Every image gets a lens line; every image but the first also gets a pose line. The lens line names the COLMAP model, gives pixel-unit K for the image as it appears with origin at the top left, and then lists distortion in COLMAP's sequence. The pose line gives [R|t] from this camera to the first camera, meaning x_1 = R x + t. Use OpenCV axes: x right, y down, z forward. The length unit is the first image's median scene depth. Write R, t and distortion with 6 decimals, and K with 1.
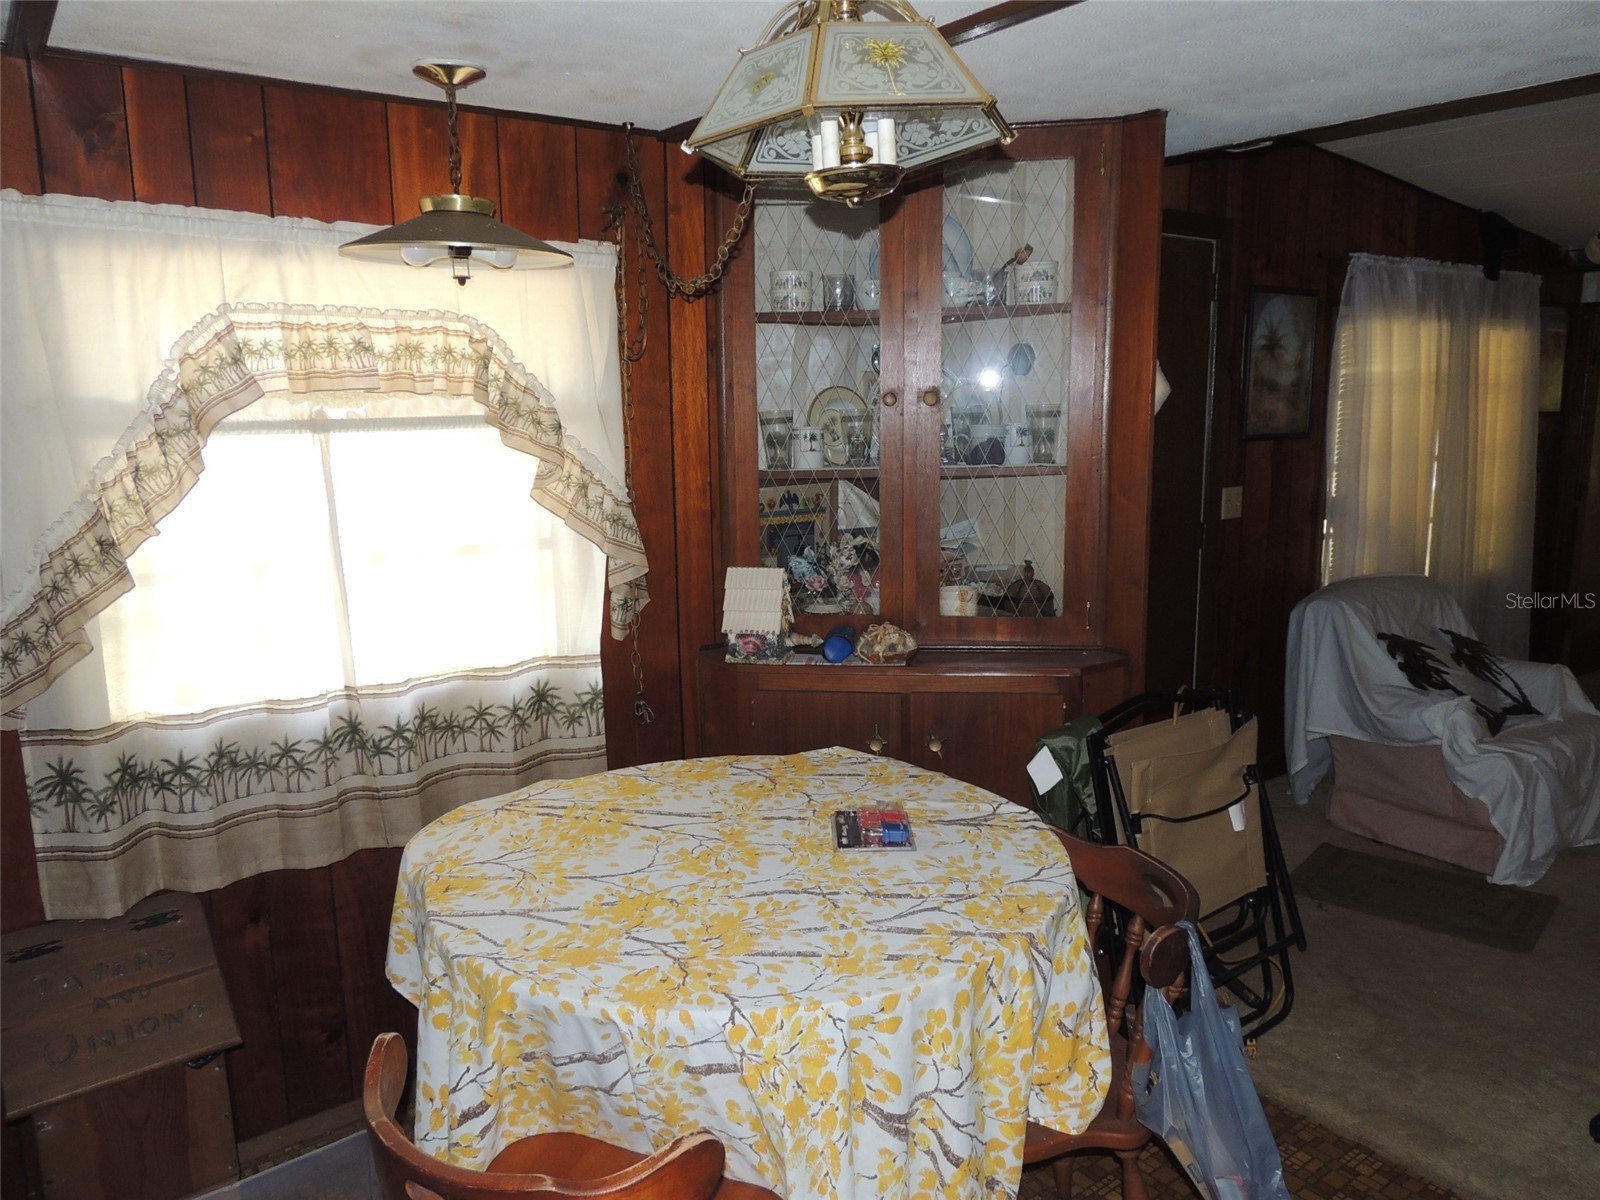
lens RADIAL K [[1112.1, 0, 812.4], [0, 1112.1, 609.8], [0, 0, 1]] dist [-0.023143, -0.002052]
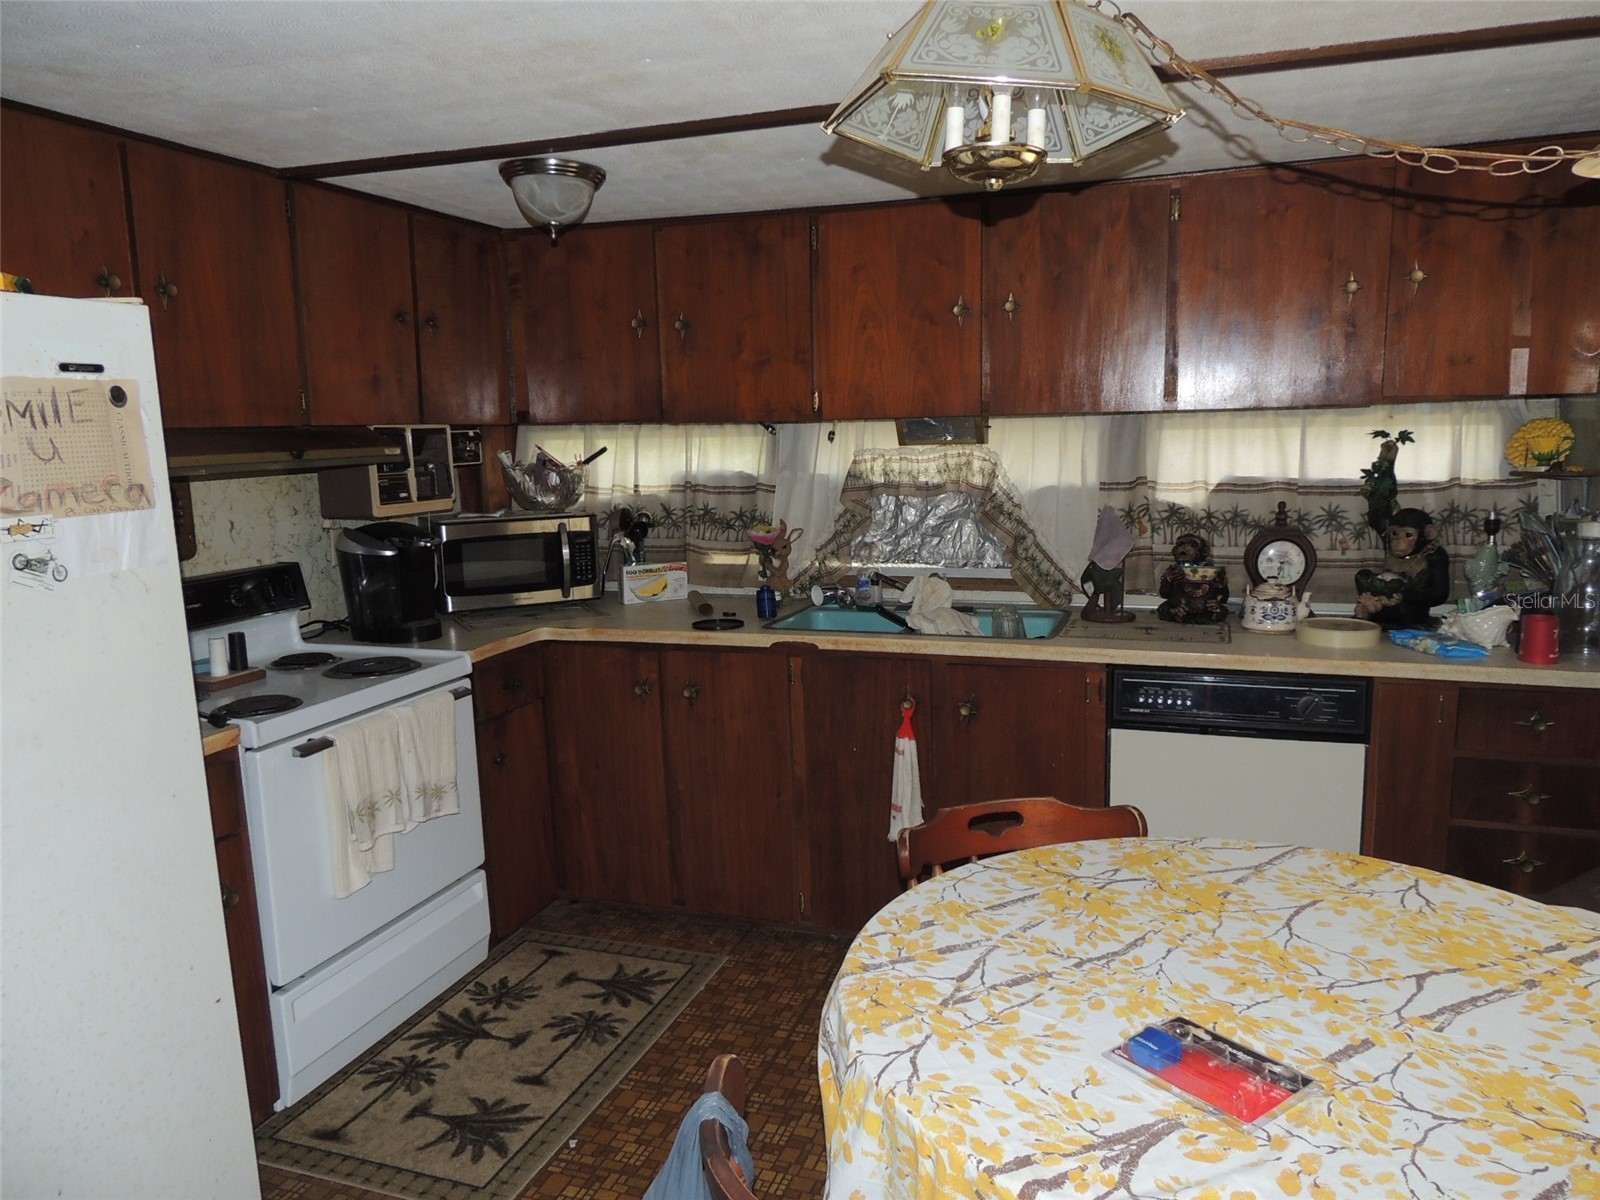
lens RADIAL K [[1134.3, 0, 808.7], [0, 1134.3, 595.1], [0, 0, 1]] dist [-0.013987, -0.002243]
pose [[-0.822321, 0.120098, -0.556206, 0.295721], [-0.062373, 0.952559, 0.297895, -0.120662], [0.565595, 0.279657, -0.775818, 0.684297]]
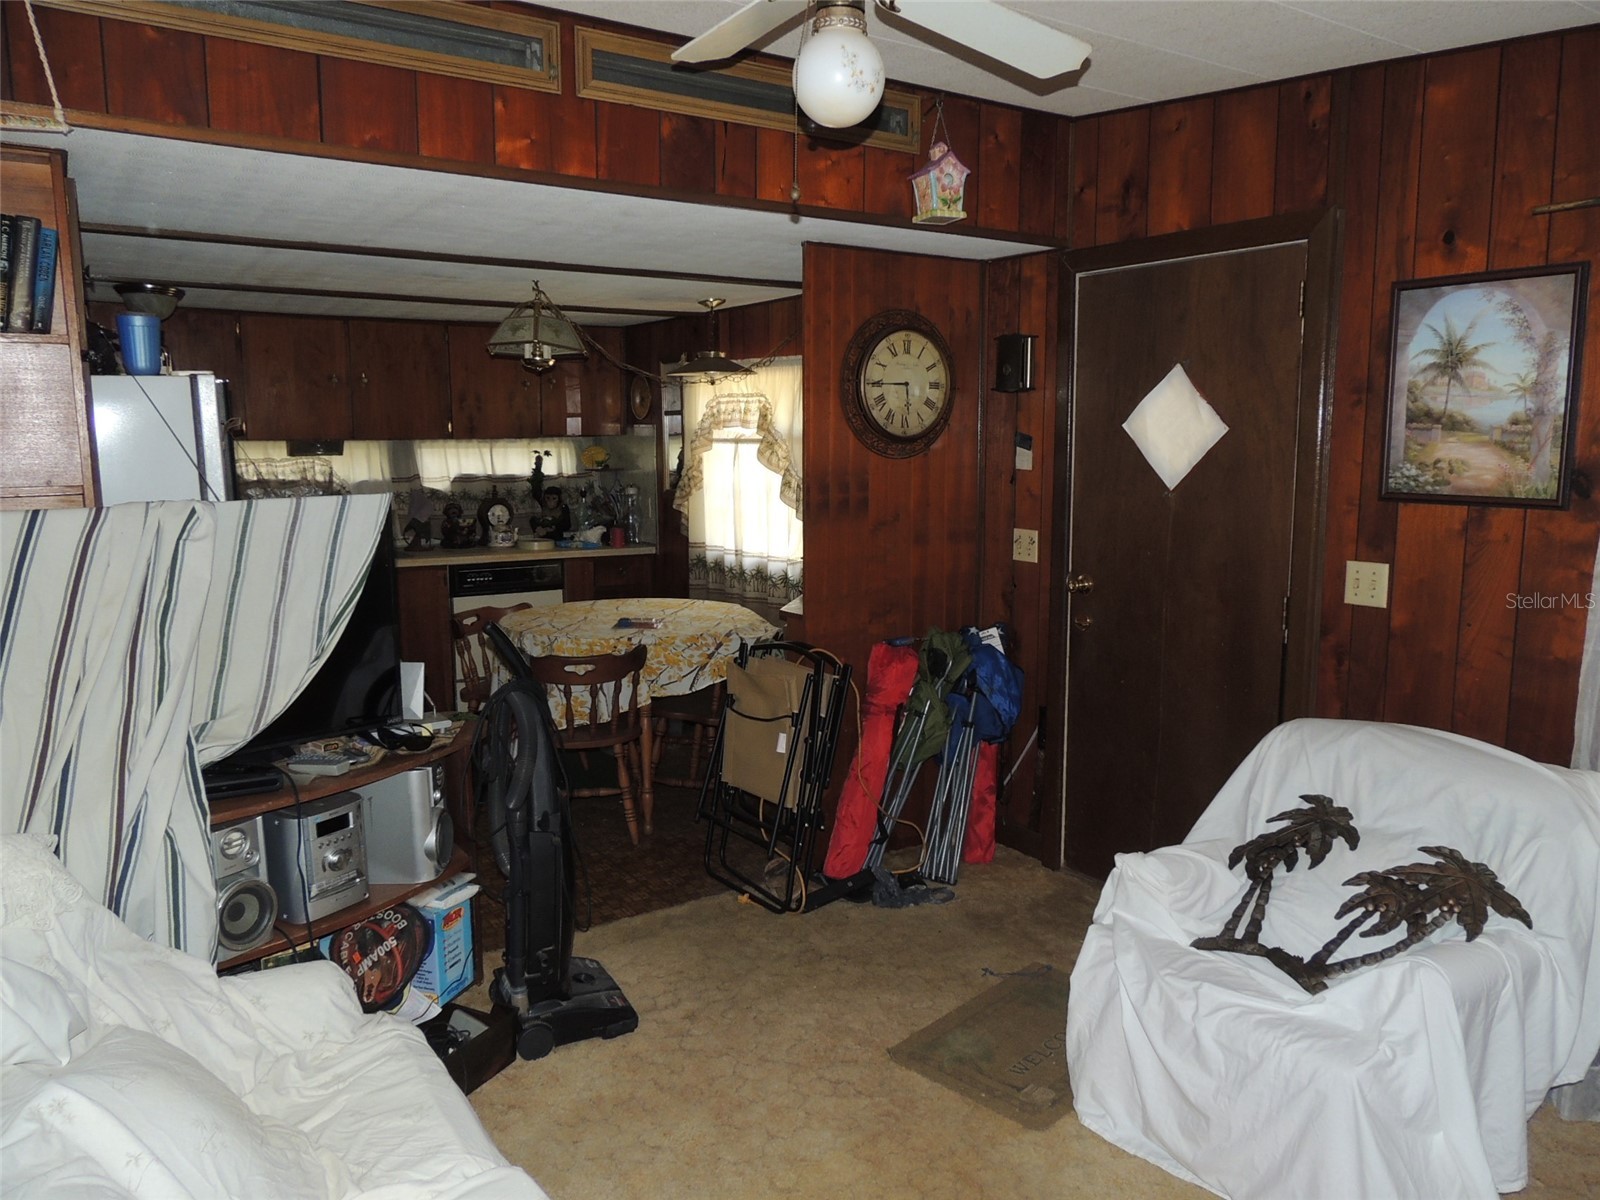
lens RADIAL K [[1159.3, 0, 800.0], [0, 1159.3, 600.0], [0, 0, 1]] dist [-0.024255, -0.001415]
pose [[-0.037643, 0.161249, -0.986196, 1.241387], [-0.177343, 0.970152, 0.165395, -0.158707], [0.983429, 0.181120, -0.007923, 0.705636]]
